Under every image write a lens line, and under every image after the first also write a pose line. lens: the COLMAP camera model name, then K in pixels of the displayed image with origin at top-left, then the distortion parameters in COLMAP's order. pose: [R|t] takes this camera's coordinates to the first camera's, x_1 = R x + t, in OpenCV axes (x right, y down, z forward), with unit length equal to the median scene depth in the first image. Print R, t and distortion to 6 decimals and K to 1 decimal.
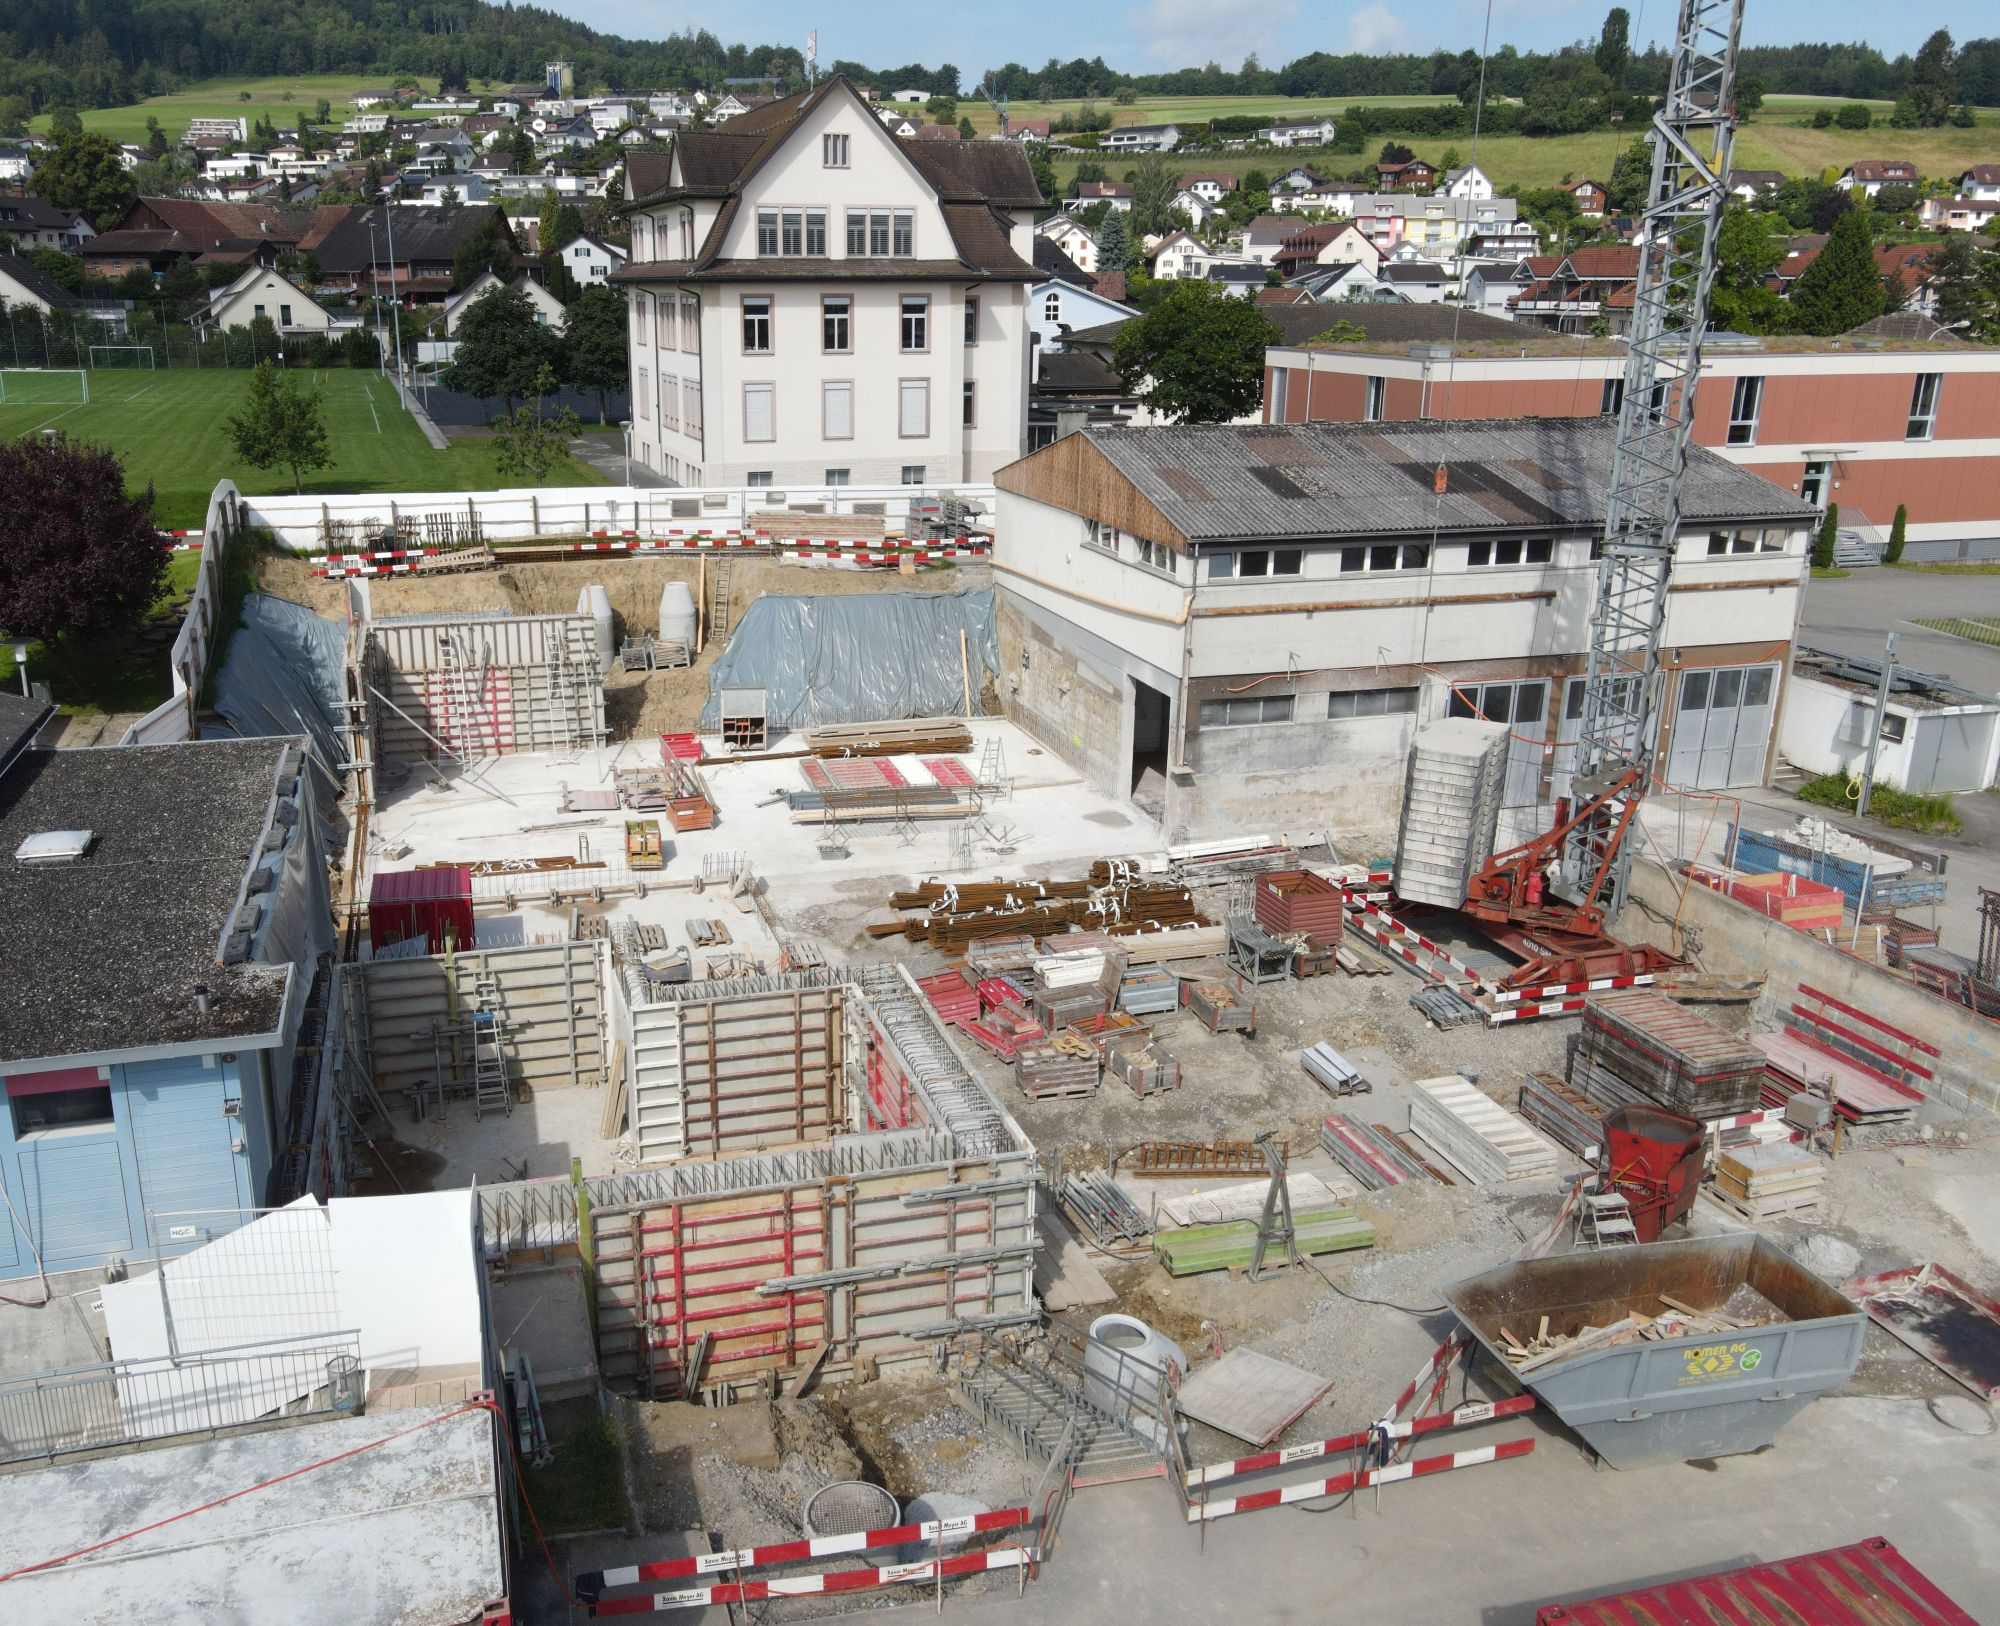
lens RADIAL K [[1631.4, 0, 860.0], [0, 1631.4, 787.8], [0, 0, 1]] dist [0.010260, 0.002753]
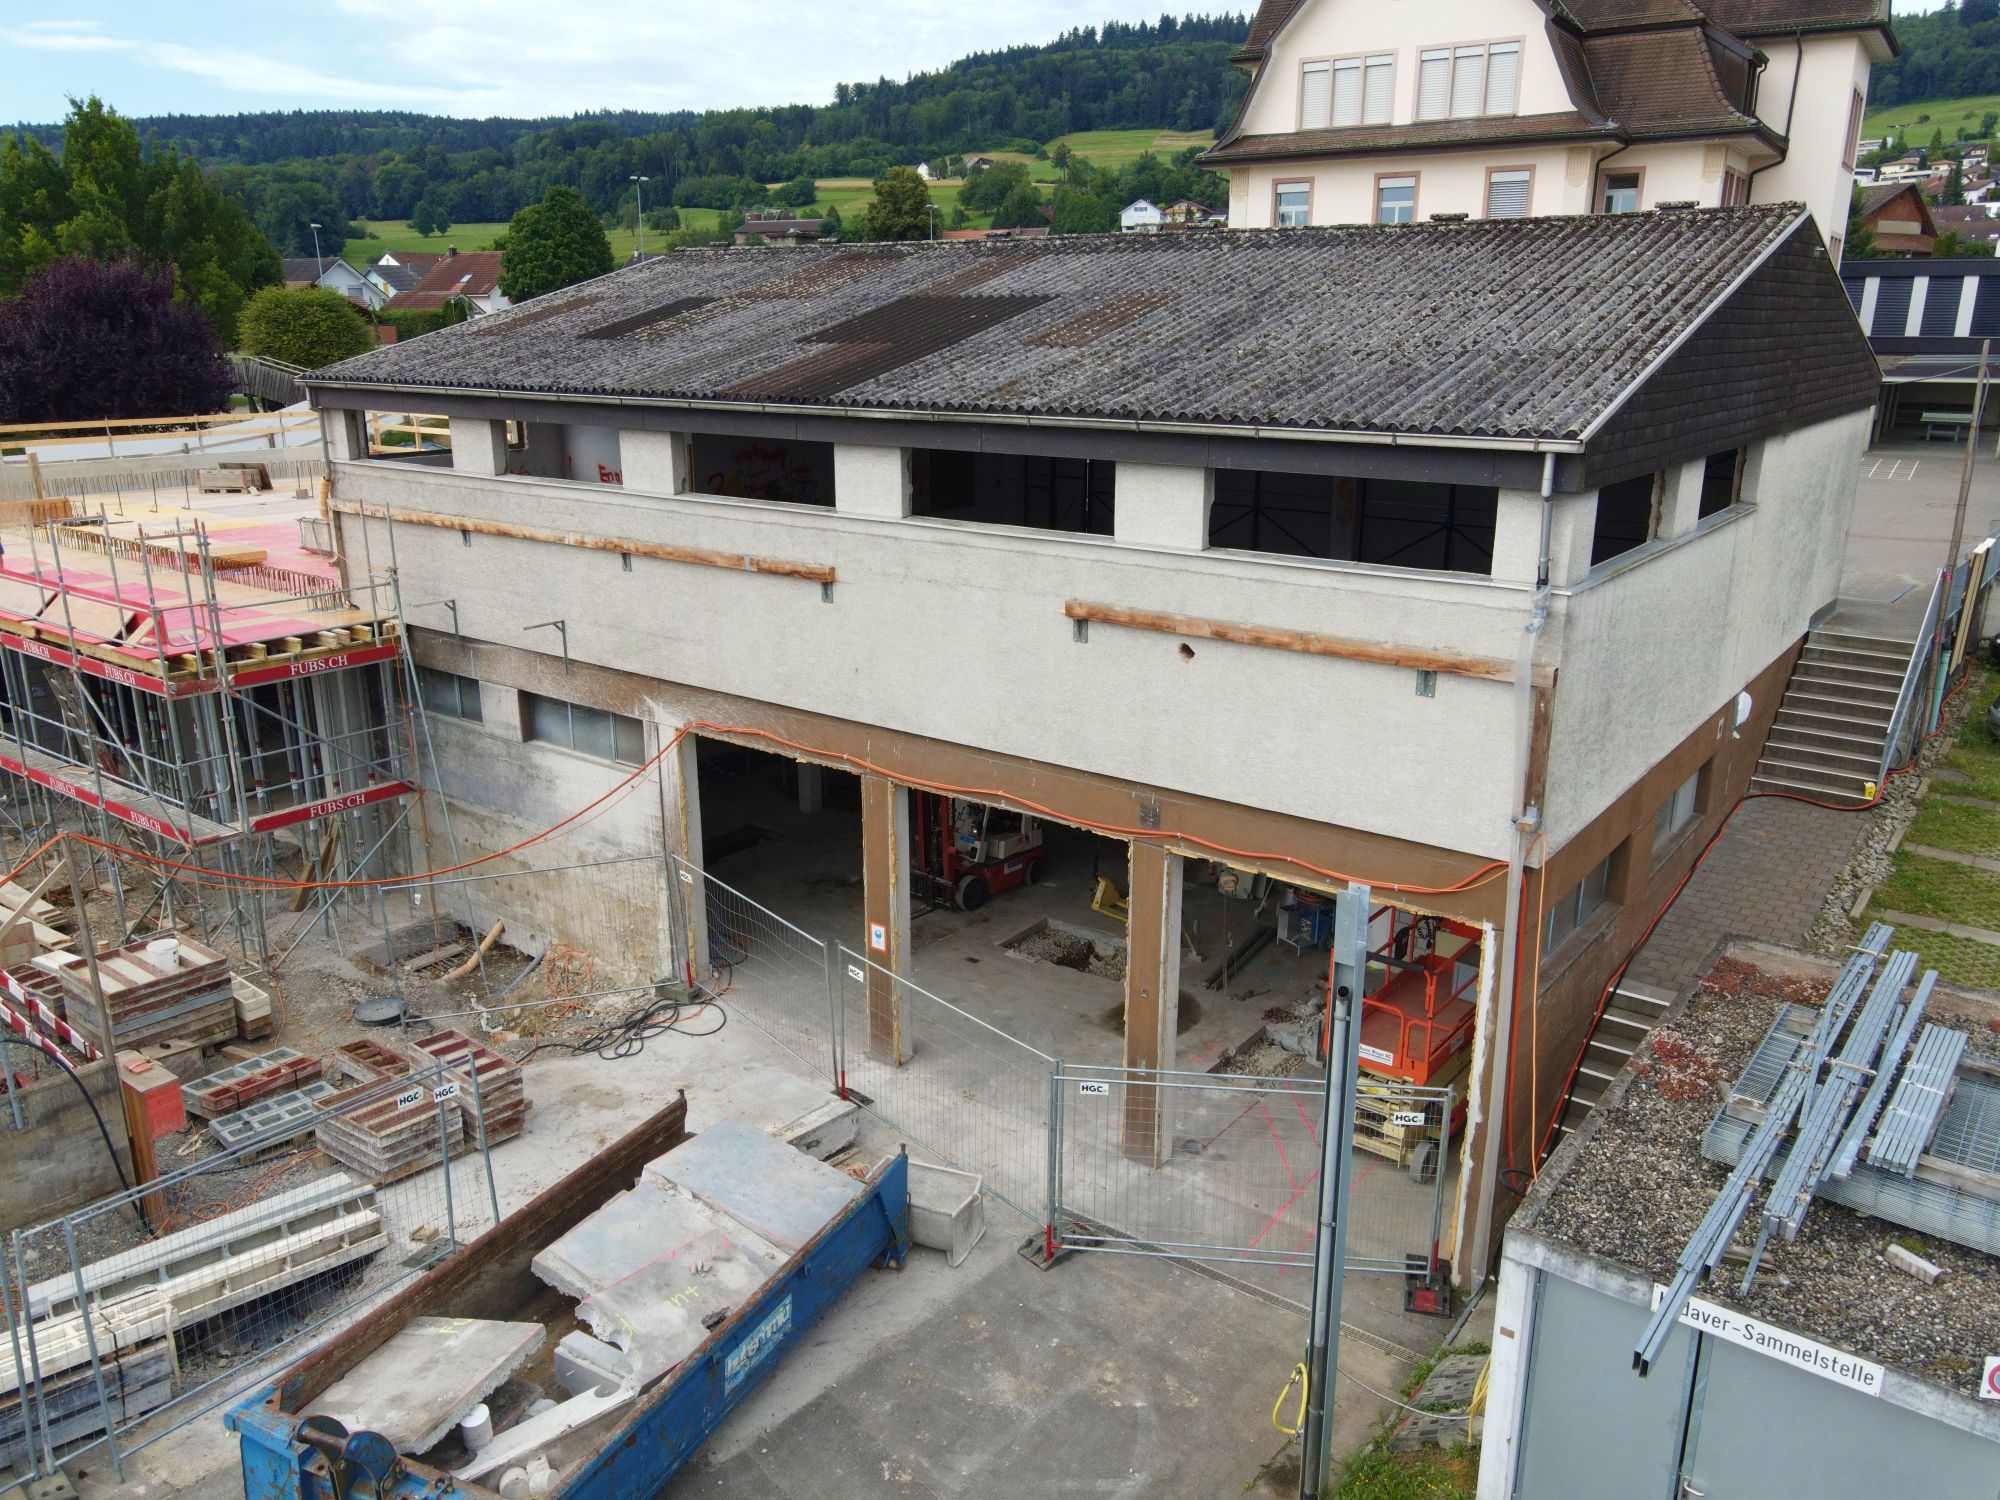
lens RADIAL K [[1449.5, 0, 1000.0], [0, 1449.5, 750.0], [0, 0, 1]] dist [0.012312, 0.009705]
pose [[0.622637, 0.222699, -0.750152, 0.444602], [-0.227459, 0.968762, 0.098805, -0.072864], [0.748723, 0.109110, 0.653842, 0.472464]]
